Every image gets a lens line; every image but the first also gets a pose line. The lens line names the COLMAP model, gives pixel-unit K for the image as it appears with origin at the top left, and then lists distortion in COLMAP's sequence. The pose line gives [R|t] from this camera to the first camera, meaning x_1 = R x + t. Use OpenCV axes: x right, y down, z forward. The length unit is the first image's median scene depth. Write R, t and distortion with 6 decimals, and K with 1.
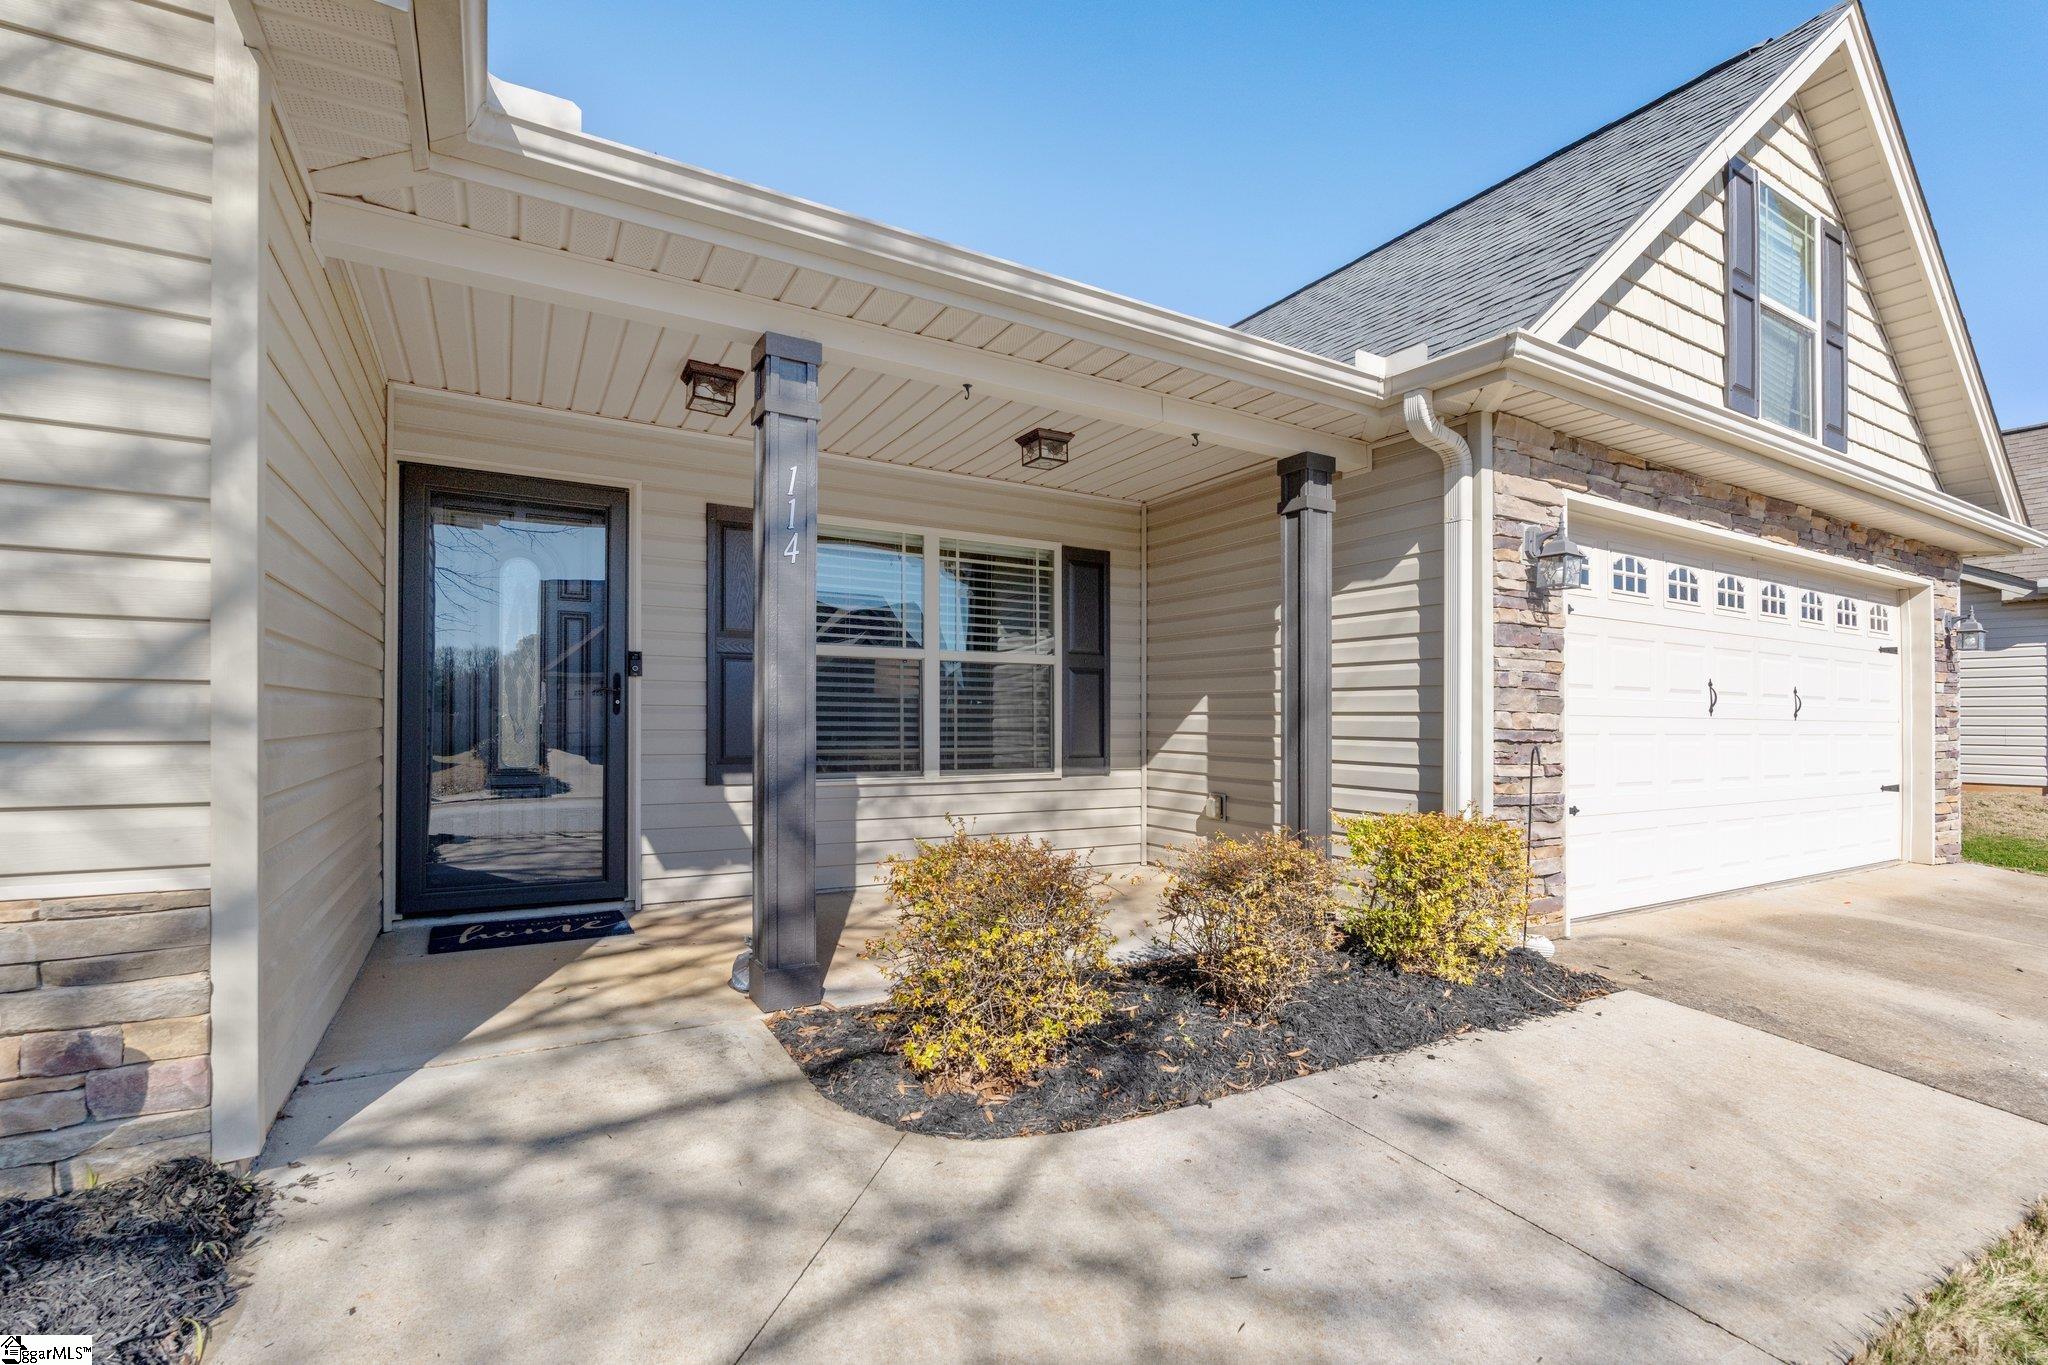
lens RADIAL K [[897.4, 0, 1030.9], [0, 897.4, 715.3], [0, 0, 1]] dist [-0.002693, -0.000273]
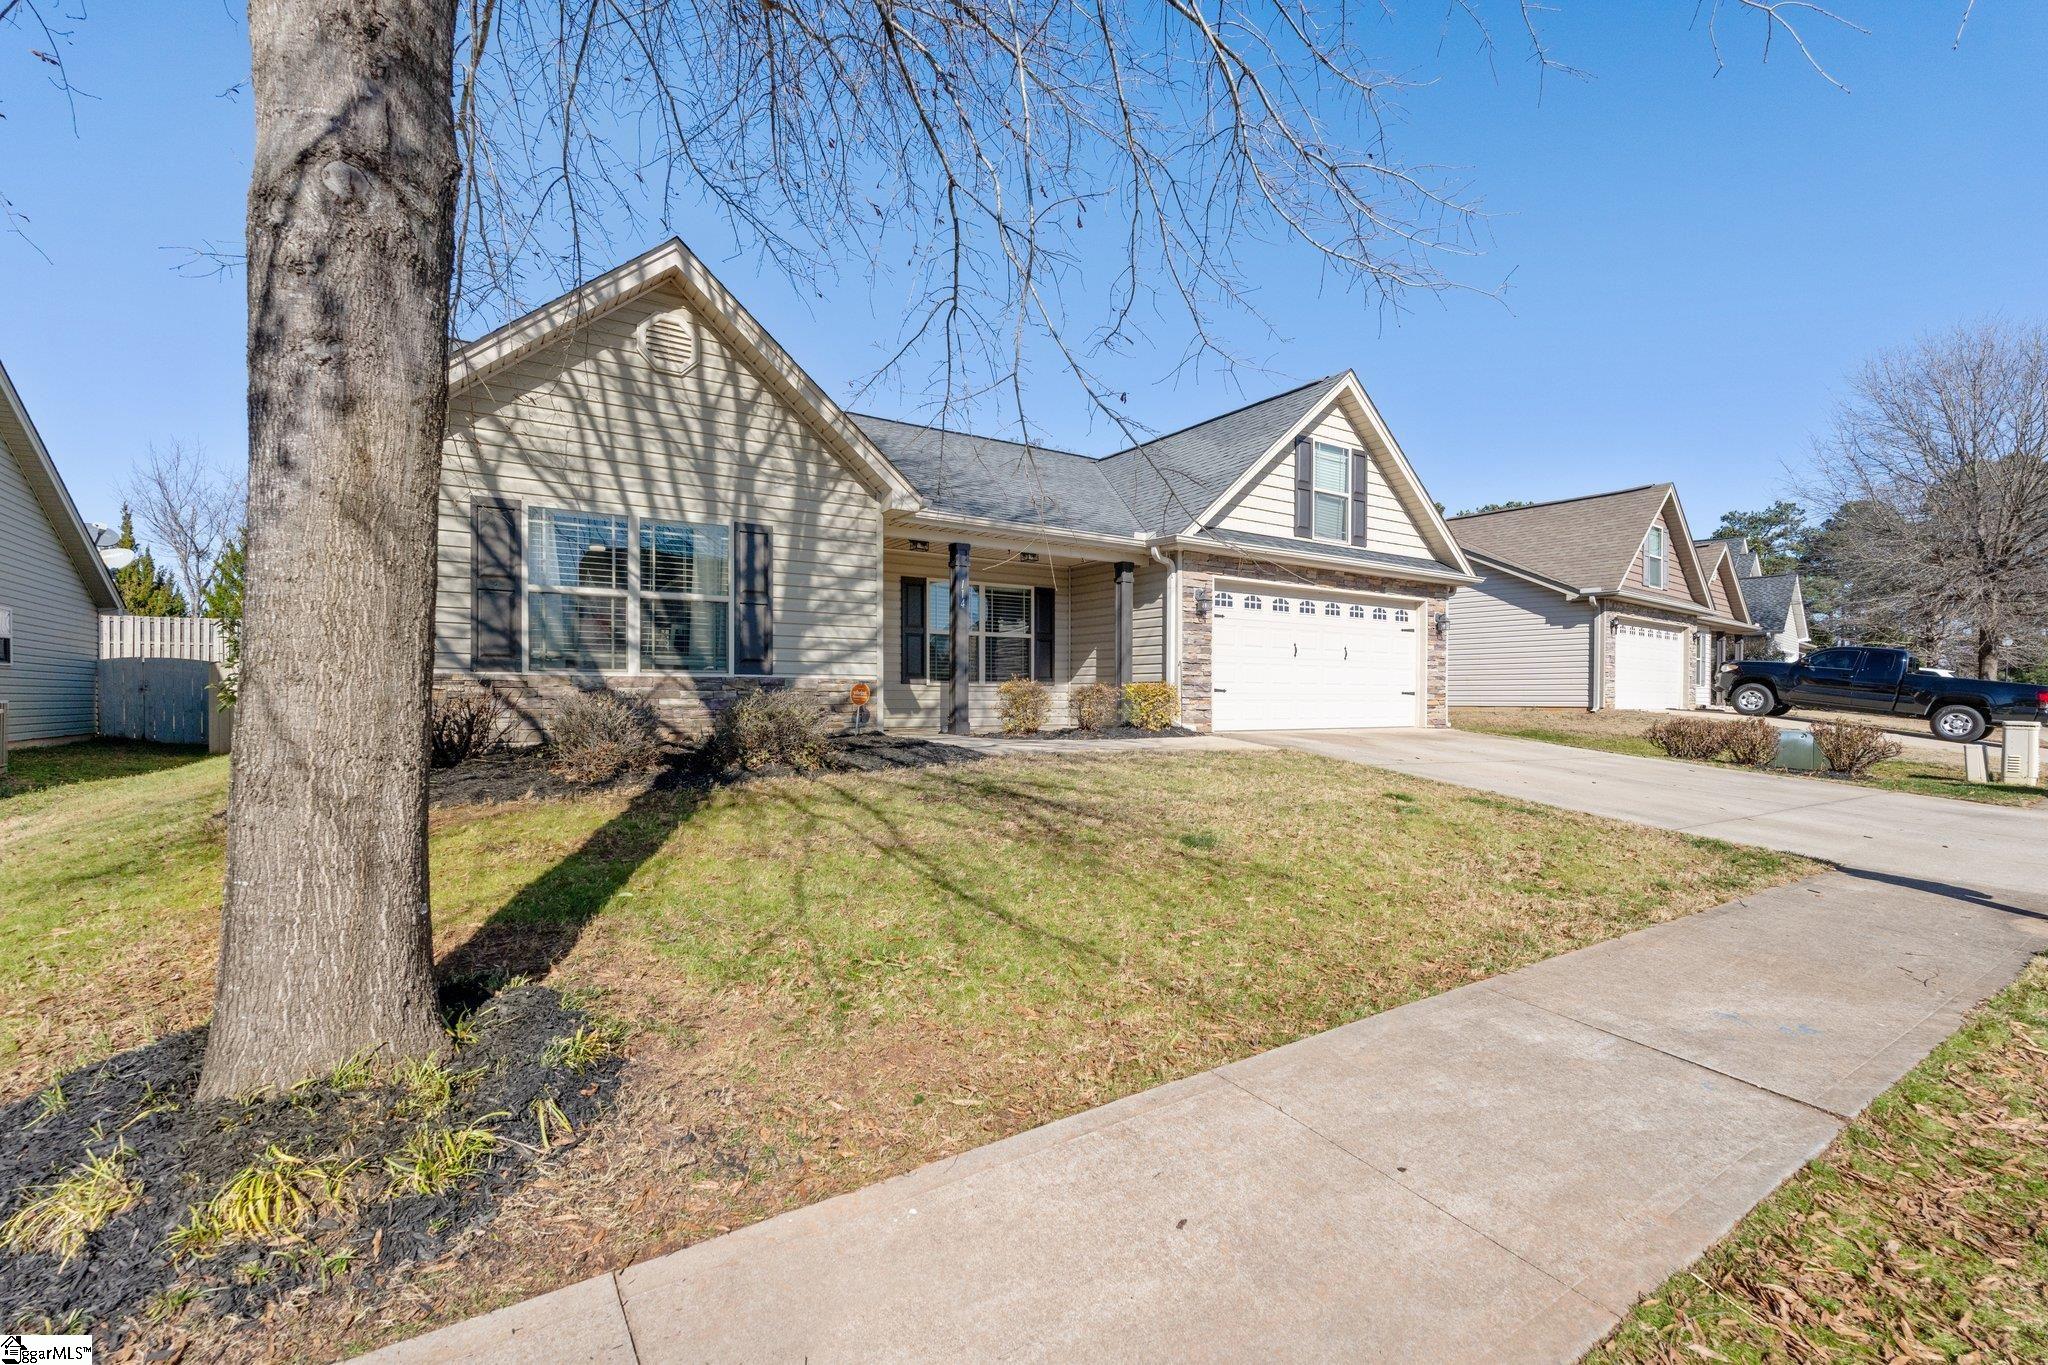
lens RADIAL K [[905.5, 0, 1025.3], [0, 905.5, 705.0], [0, 0, 1]] dist [0.002987, 0.000131]
pose [[0.998880, -0.003677, 0.047169, -0.112820], [0.002897, 0.999858, 0.016592, 0.092199], [-0.047224, -0.016437, 0.998749, -1.535397]]
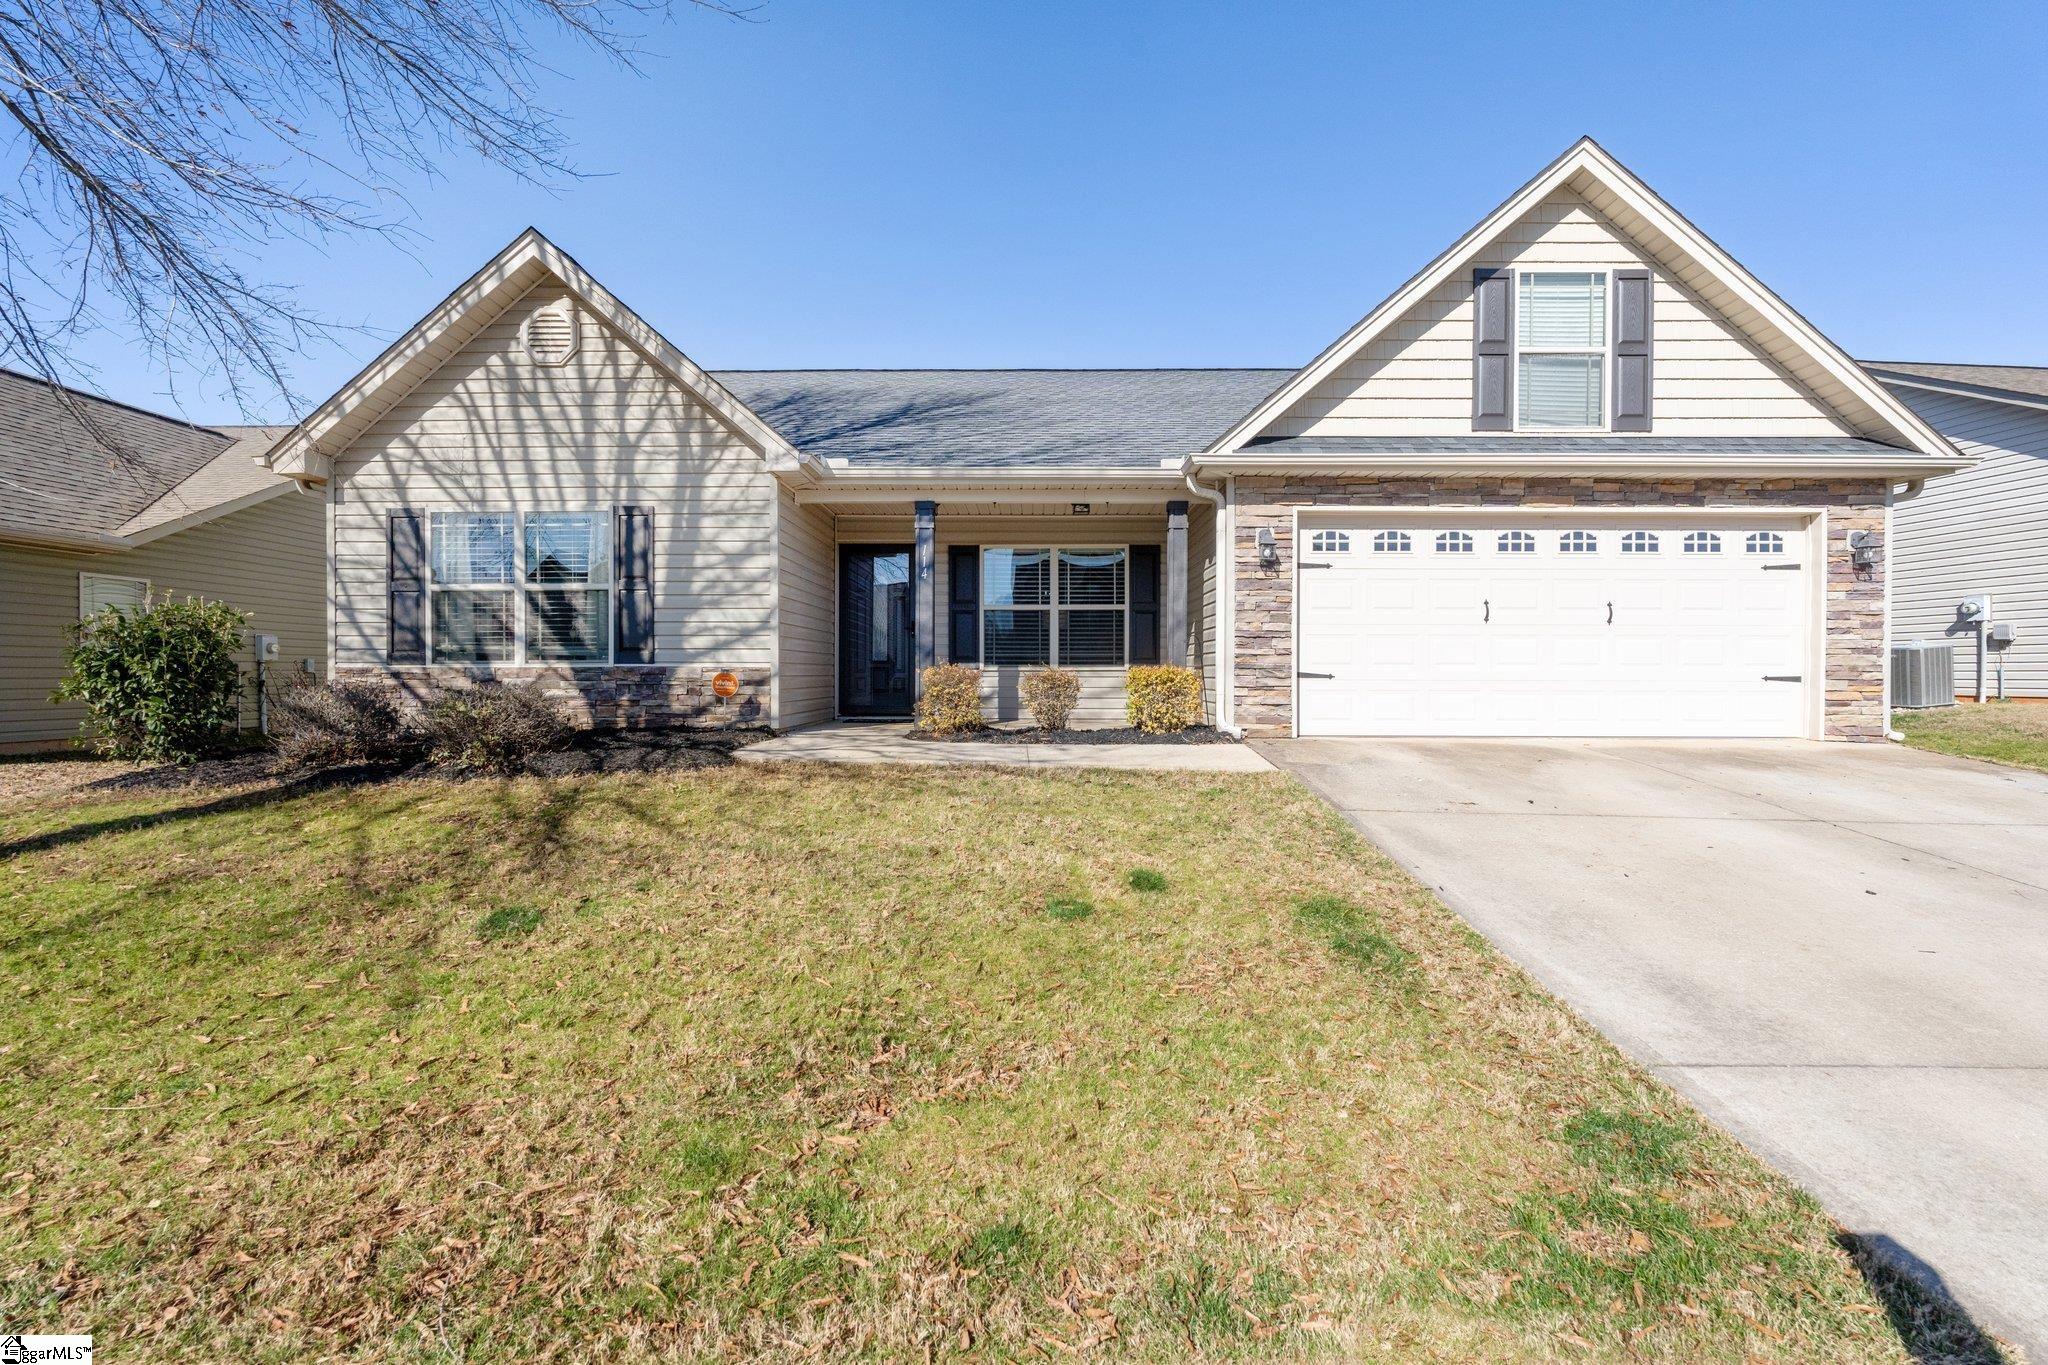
lens RADIAL K [[880.8, 0, 1024.0], [0, 880.8, 682.5], [0, 0, 1]] dist [-0.001637, -0.000088]
pose [[0.853064, 0.000360, -0.521807, 0.907146], [0.009169, 0.999835, 0.015678, 0.076401], [0.521726, -0.018159, 0.852920, -0.772695]]
